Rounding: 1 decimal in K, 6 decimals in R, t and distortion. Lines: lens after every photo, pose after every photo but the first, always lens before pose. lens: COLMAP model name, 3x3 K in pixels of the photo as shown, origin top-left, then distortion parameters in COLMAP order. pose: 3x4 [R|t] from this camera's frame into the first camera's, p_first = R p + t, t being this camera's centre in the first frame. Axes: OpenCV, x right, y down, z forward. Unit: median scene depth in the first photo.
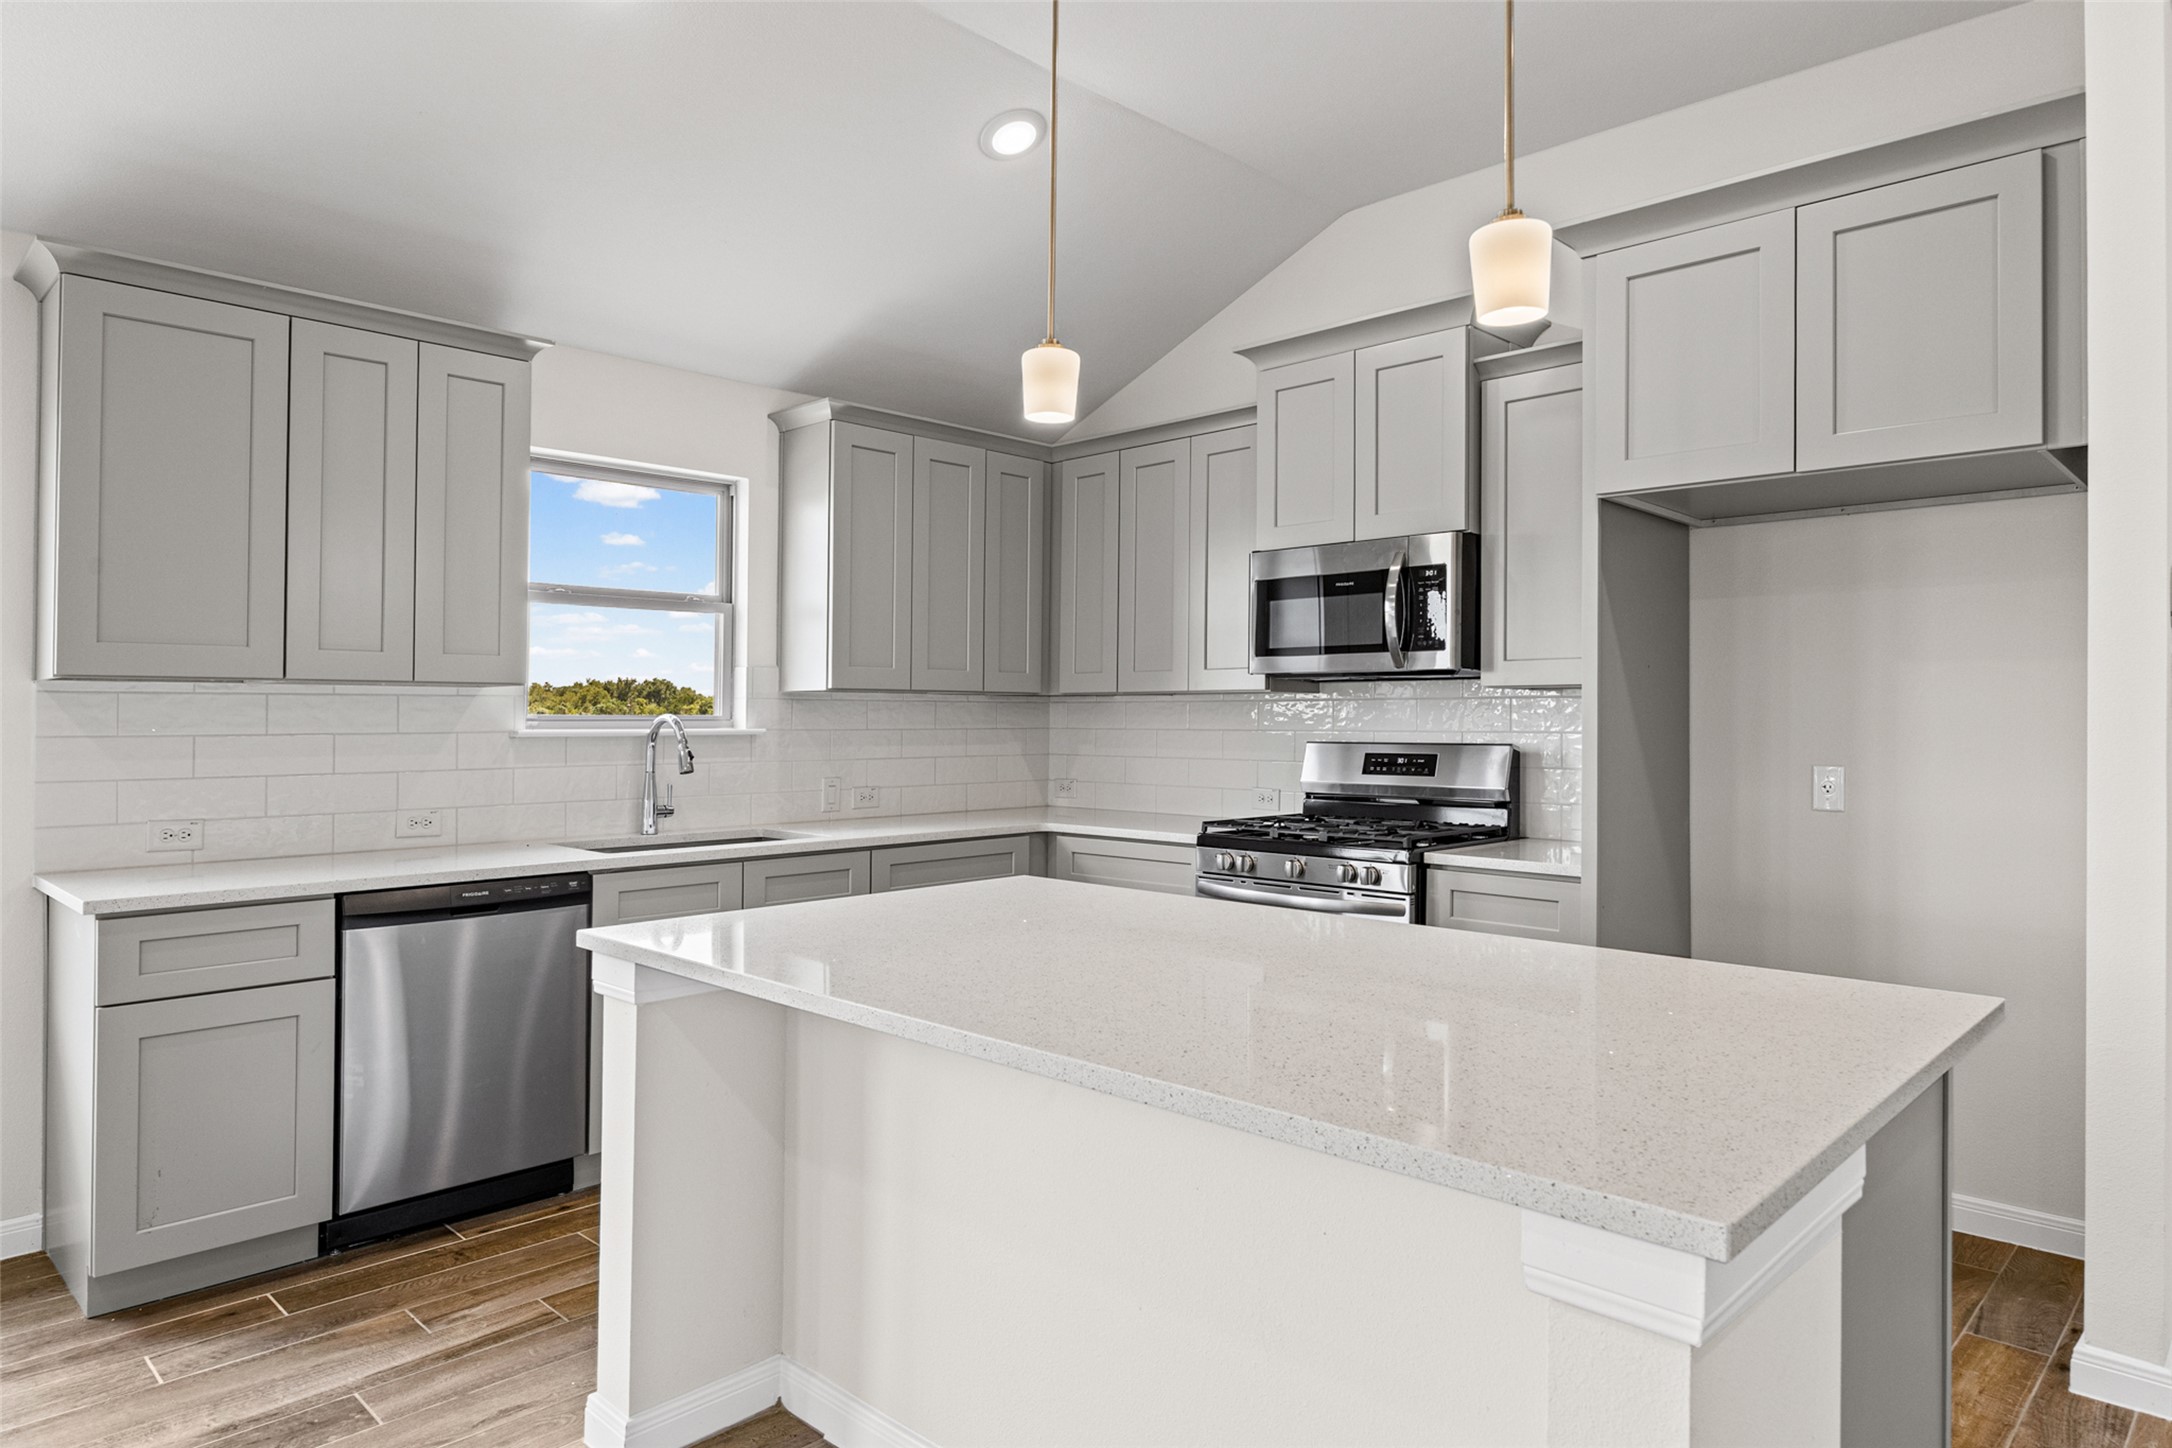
lens RADIAL K [[1315.3, 0, 1078.1], [0, 1315.3, 715.8], [0, 0, 1]] dist [-0.018945, 0.000950]
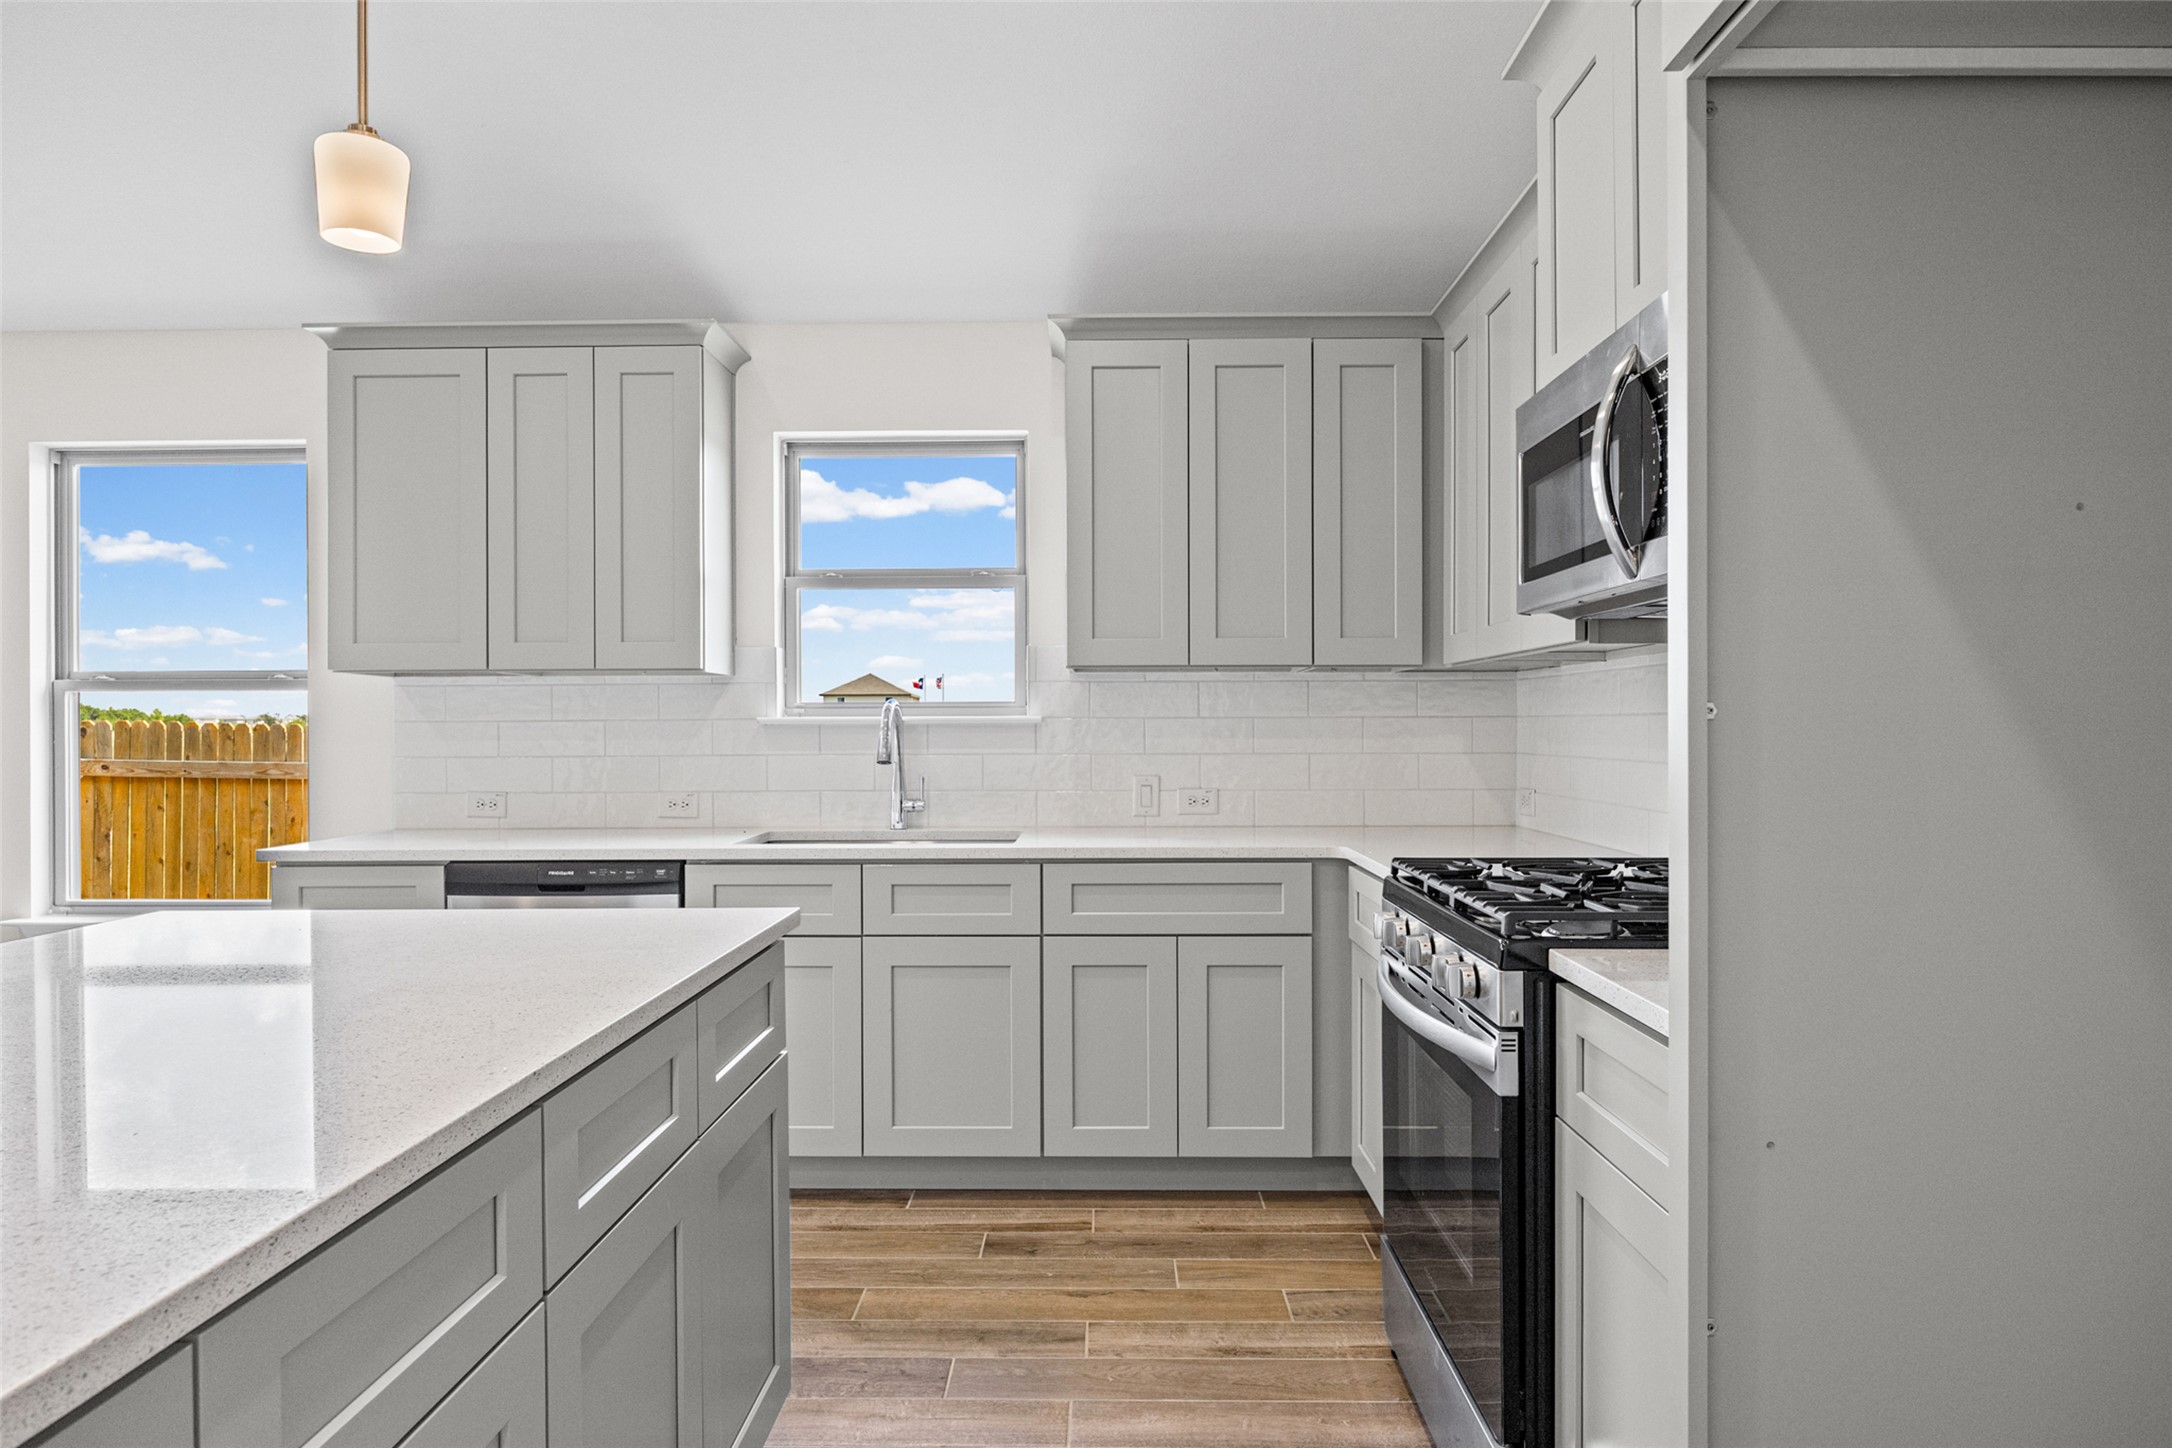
lens RADIAL K [[1374.1, 0, 1130.6], [0, 1374.1, 725.6], [0, 0, 1]] dist [0.030998, 0.001044]
pose [[0.674557, 0.003620, -0.738214, 0.500057], [0.005400, 0.999937, 0.009838, 0.008104], [0.738203, -0.010623, 0.674495, 0.457673]]
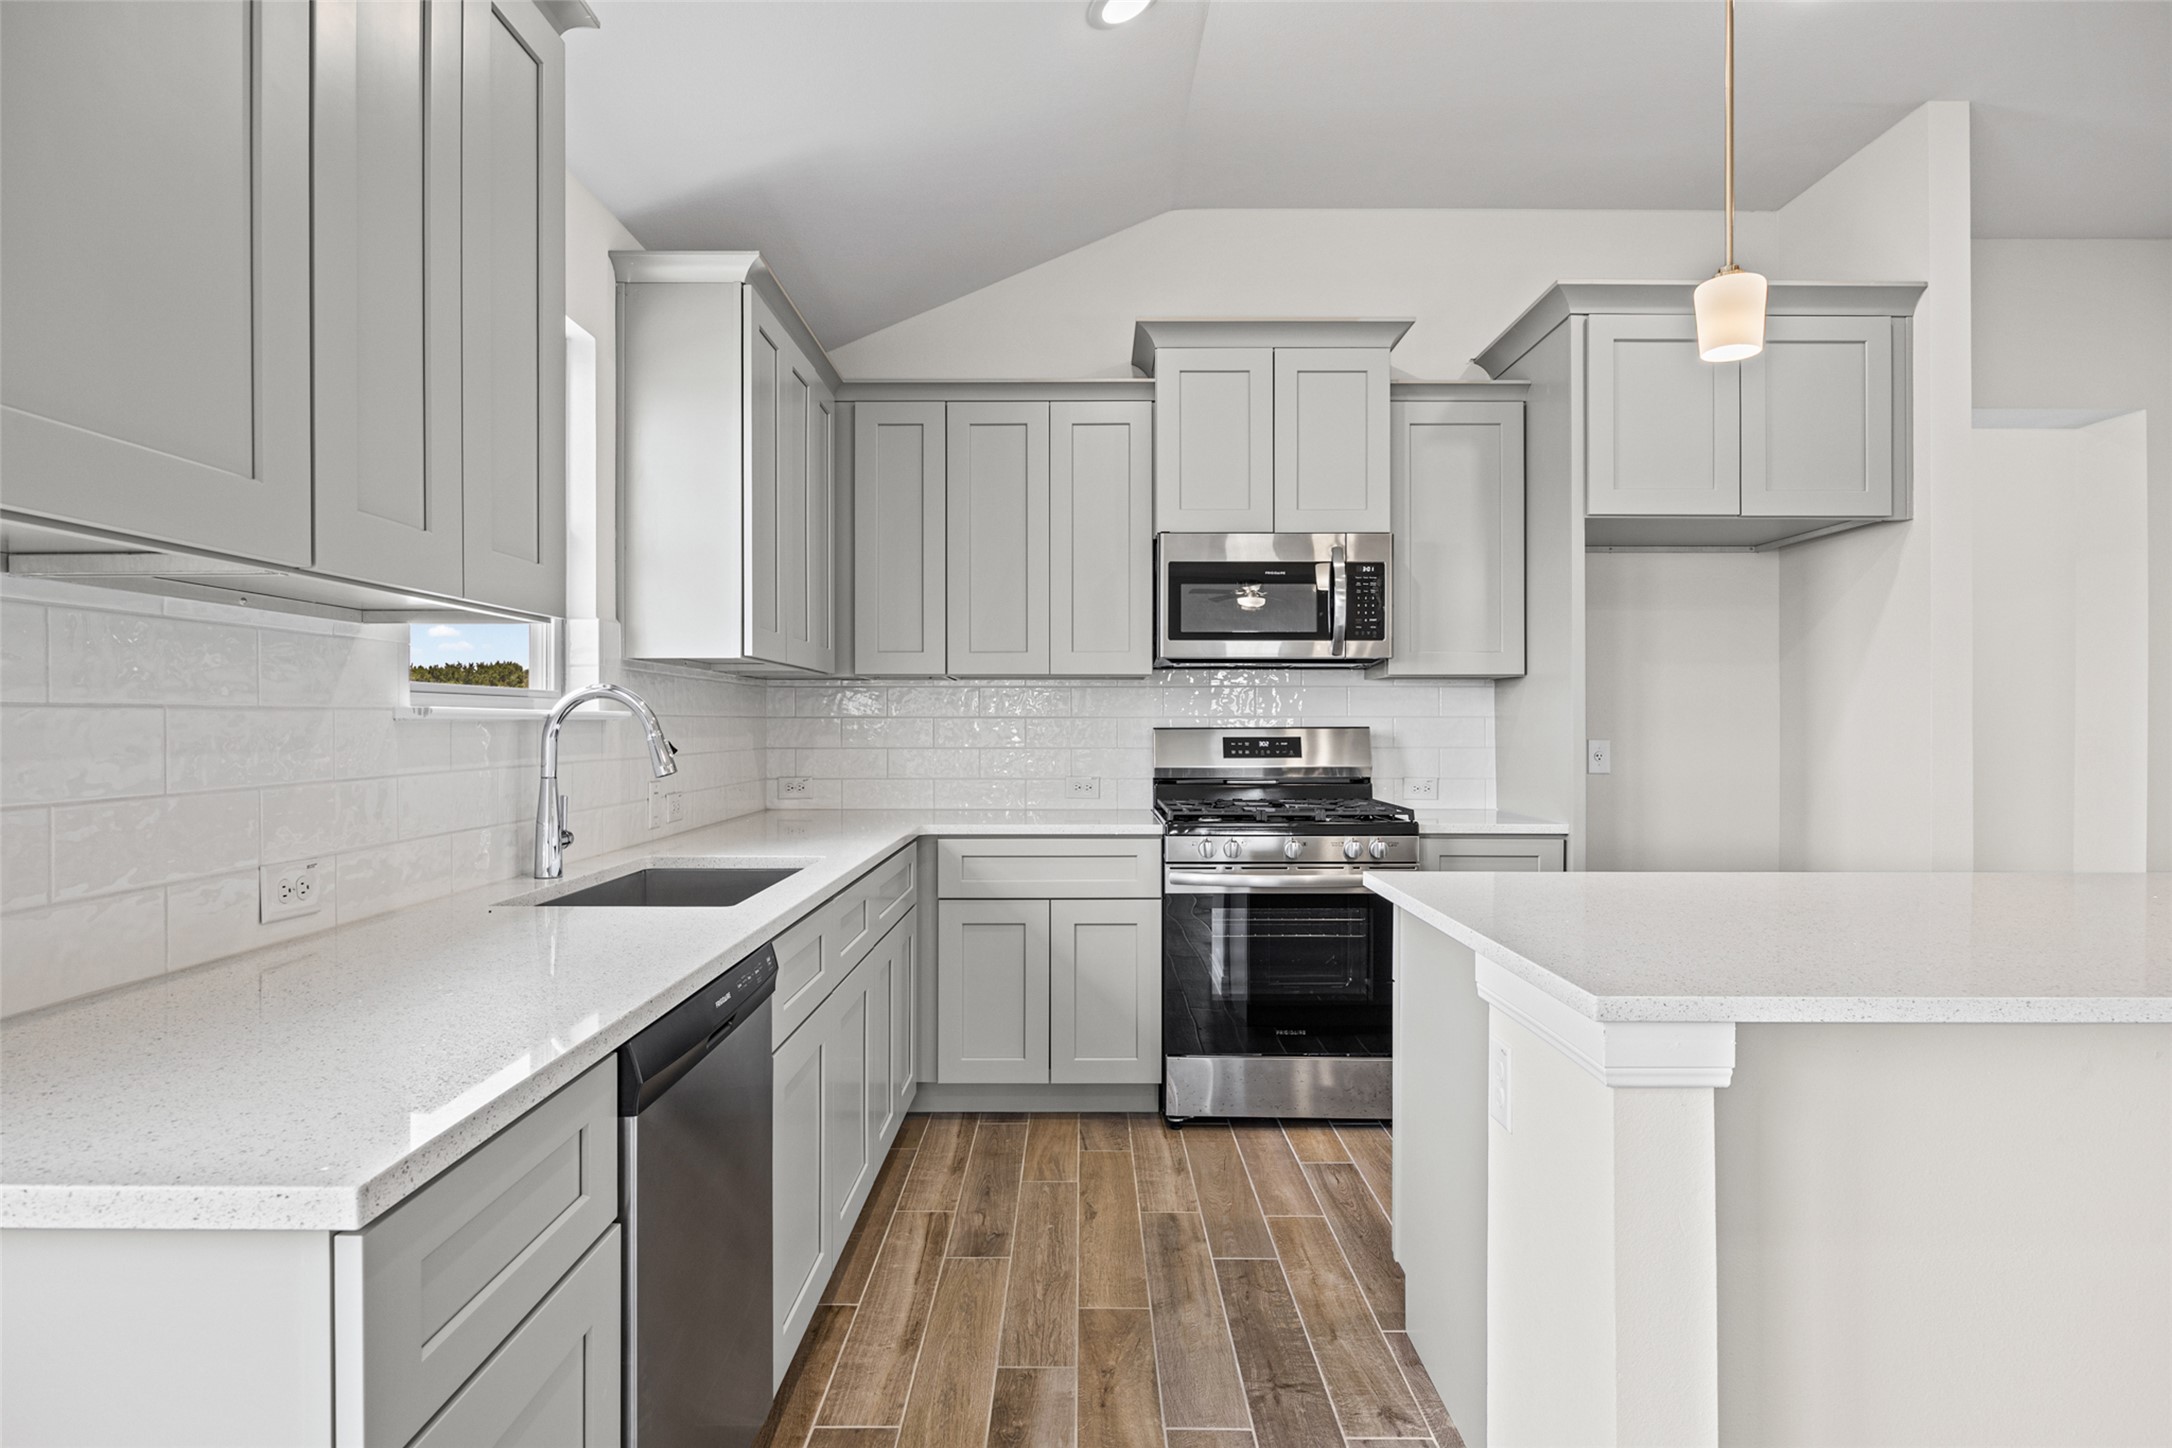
lens RADIAL K [[1205.6, 0, 1087.7], [0, 1205.6, 714.3], [0, 0, 1]] dist [0.018504, 0.000497]
pose [[0.710029, 0.004835, 0.704156, -0.541519], [-0.000613, 0.999980, -0.006249, 0.016289], [-0.704172, 0.004005, 0.710018, 0.407493]]
